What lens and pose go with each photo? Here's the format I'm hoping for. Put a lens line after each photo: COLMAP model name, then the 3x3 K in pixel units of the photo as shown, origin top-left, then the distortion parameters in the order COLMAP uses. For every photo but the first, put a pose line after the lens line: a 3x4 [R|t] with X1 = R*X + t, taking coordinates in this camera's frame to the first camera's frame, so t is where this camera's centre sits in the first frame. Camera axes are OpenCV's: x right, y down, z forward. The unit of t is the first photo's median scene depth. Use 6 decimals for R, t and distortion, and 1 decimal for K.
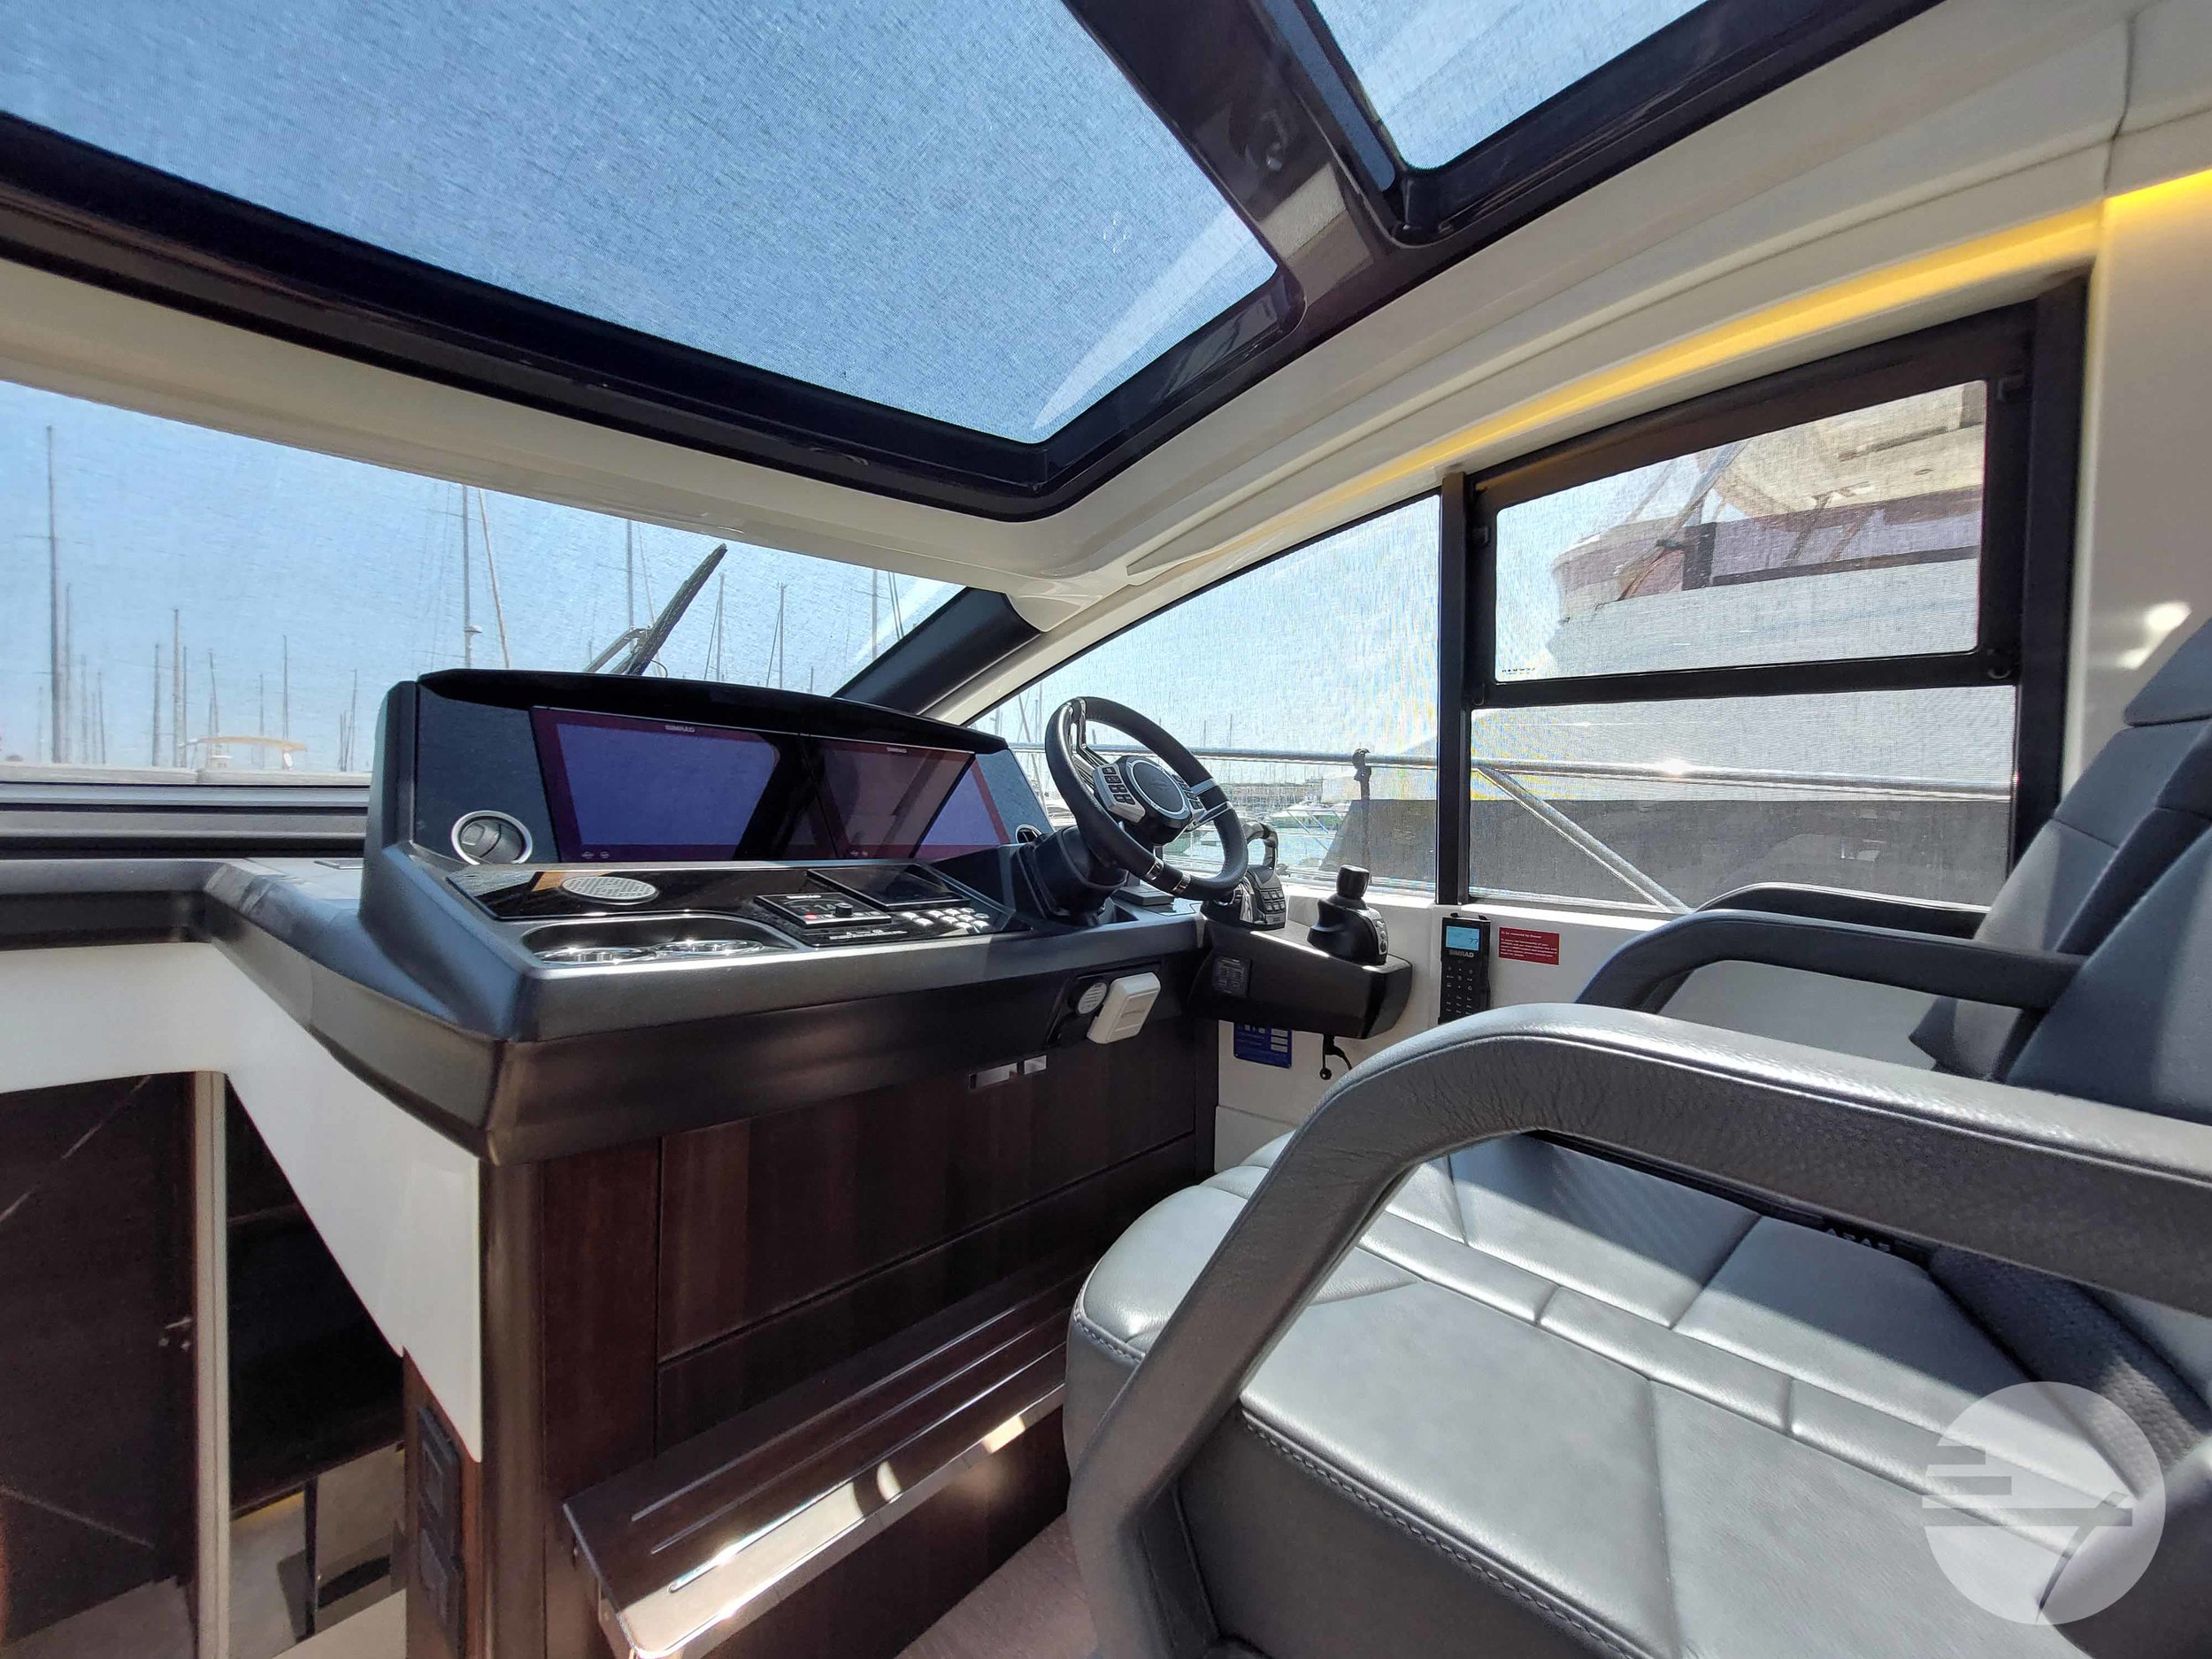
lens RADIAL K [[885.3, 0, 1119.7], [0, 885.3, 816.0], [0, 0, 1]] dist [0.003384, 0.000261]
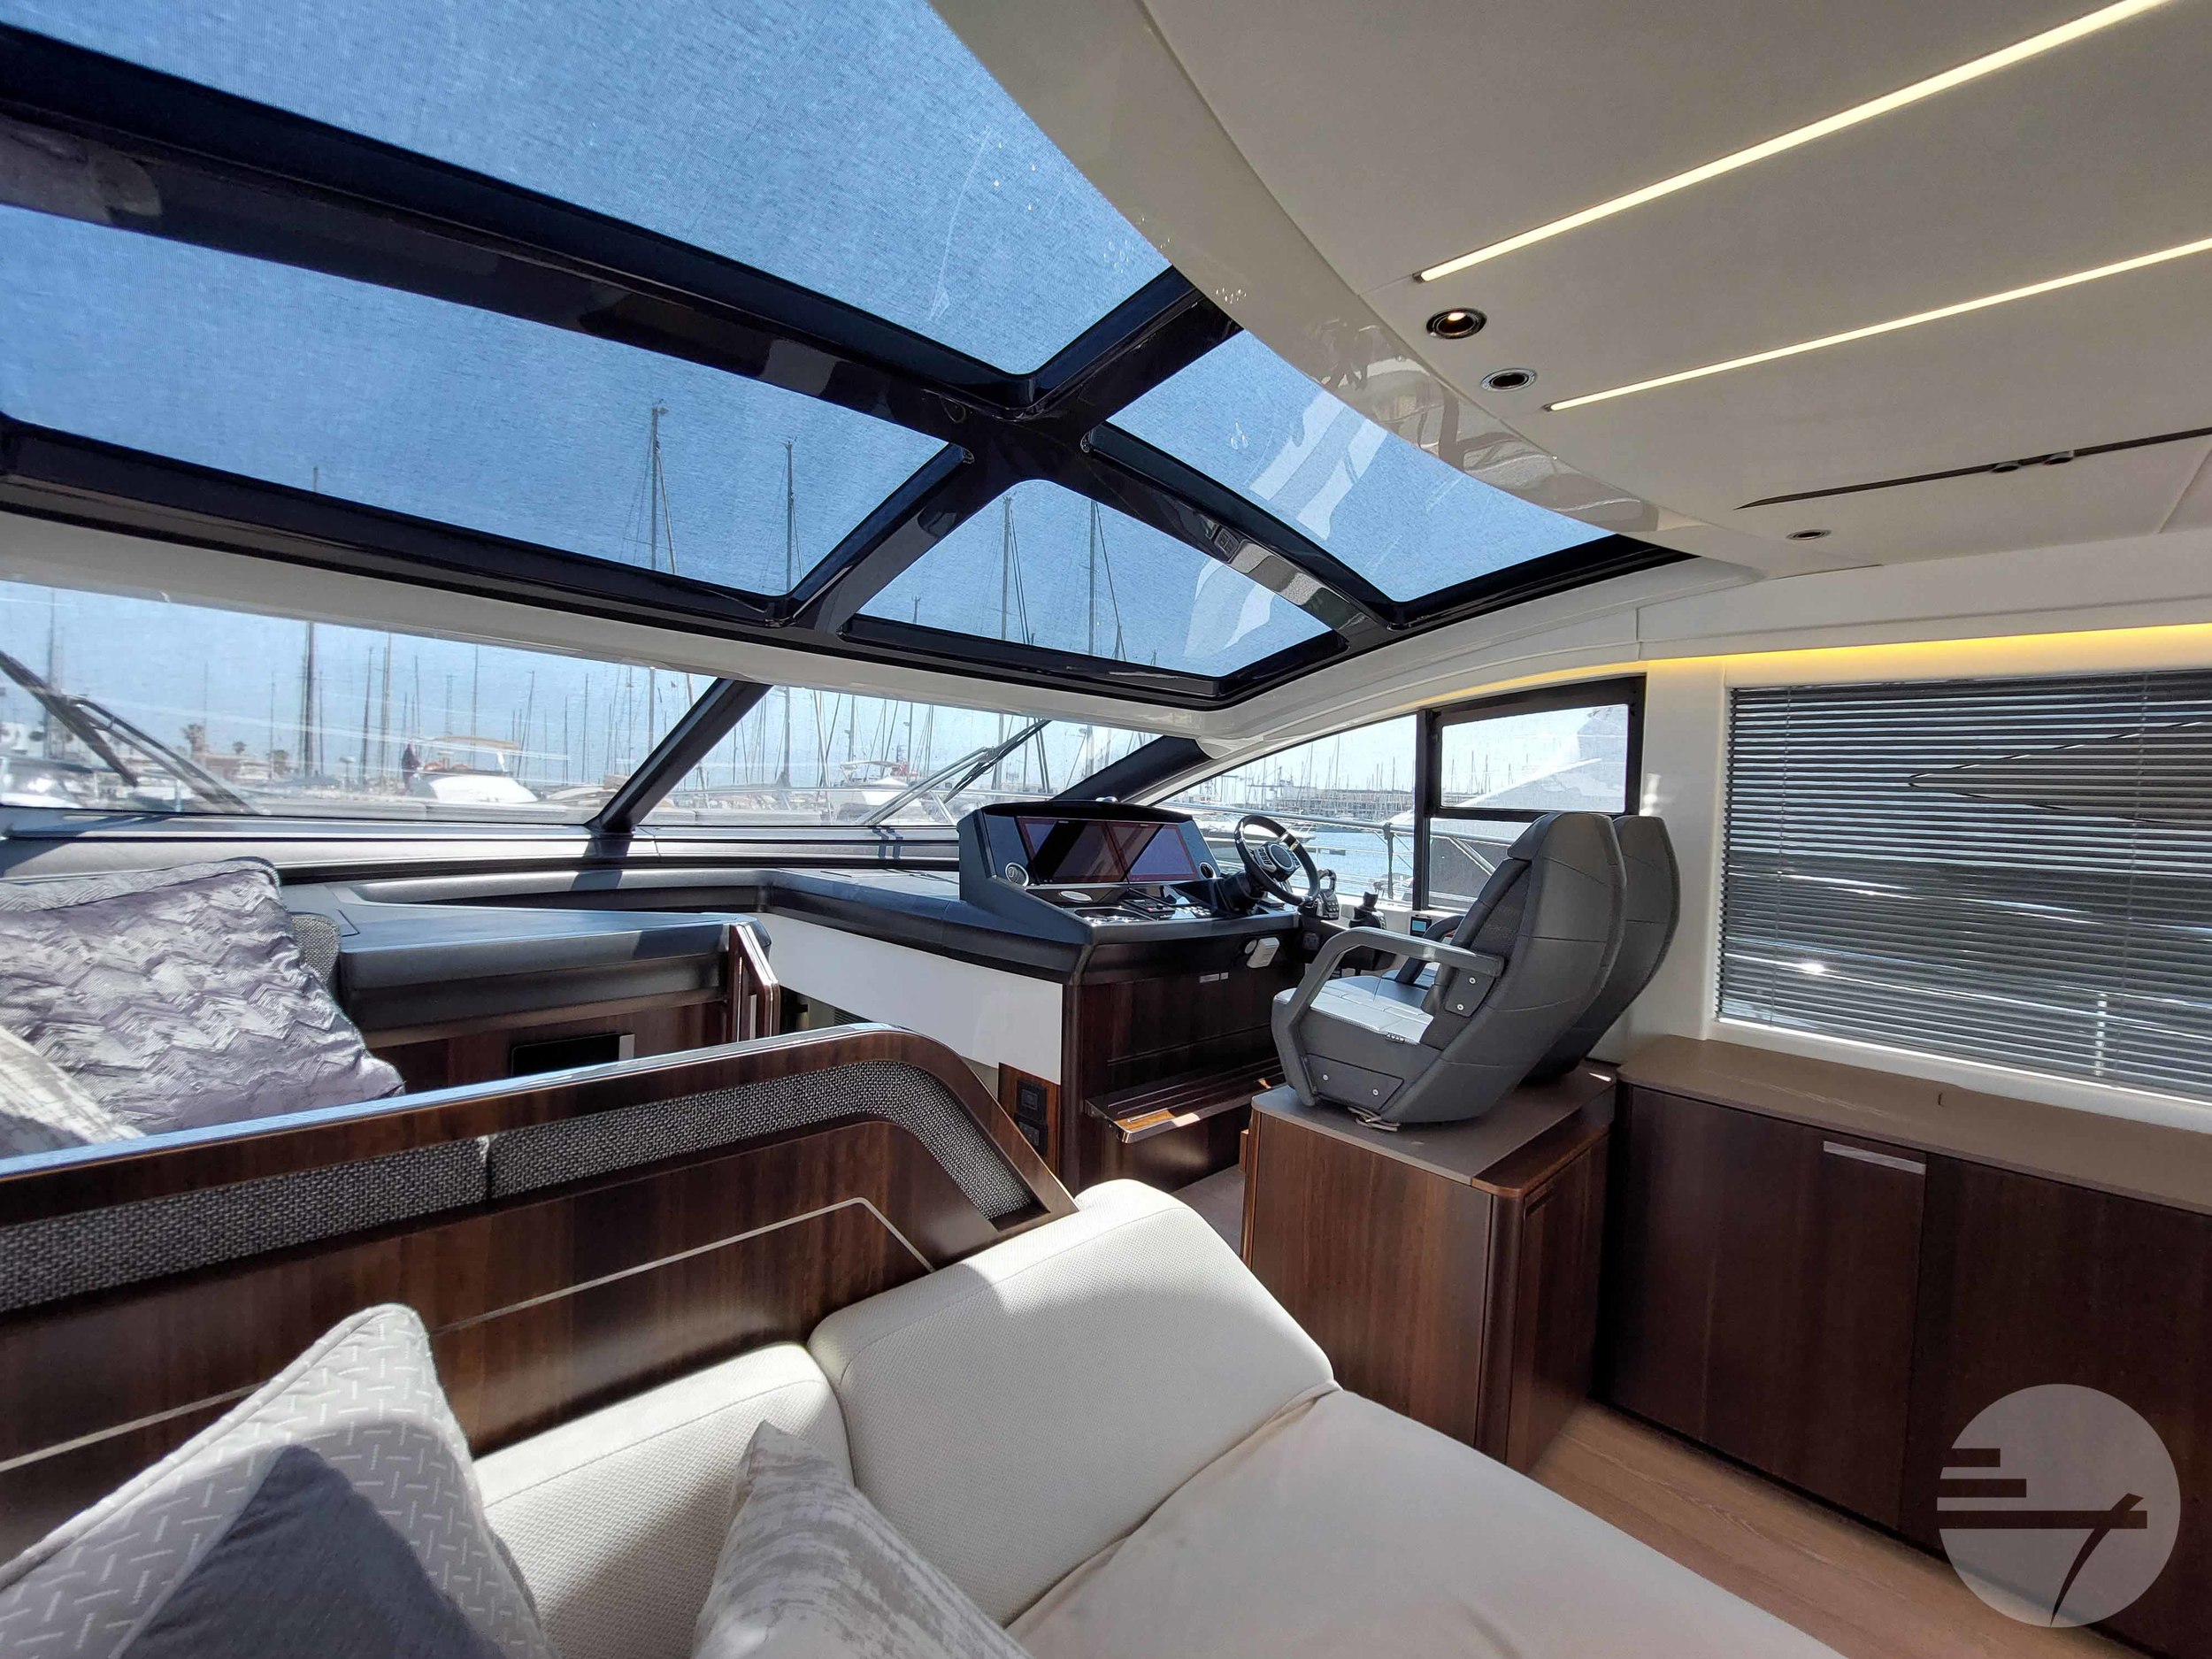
lens RADIAL K [[885.3, 0, 1105.1], [0, 885.3, 819.9], [0, 0, 1]] dist [0.003384, 0.000261]
pose [[0.995482, 0.016402, -0.093523, -0.179963], [-0.015674, 0.999841, 0.008512, -0.124843], [0.093648, -0.007008, 0.995581, -1.198752]]
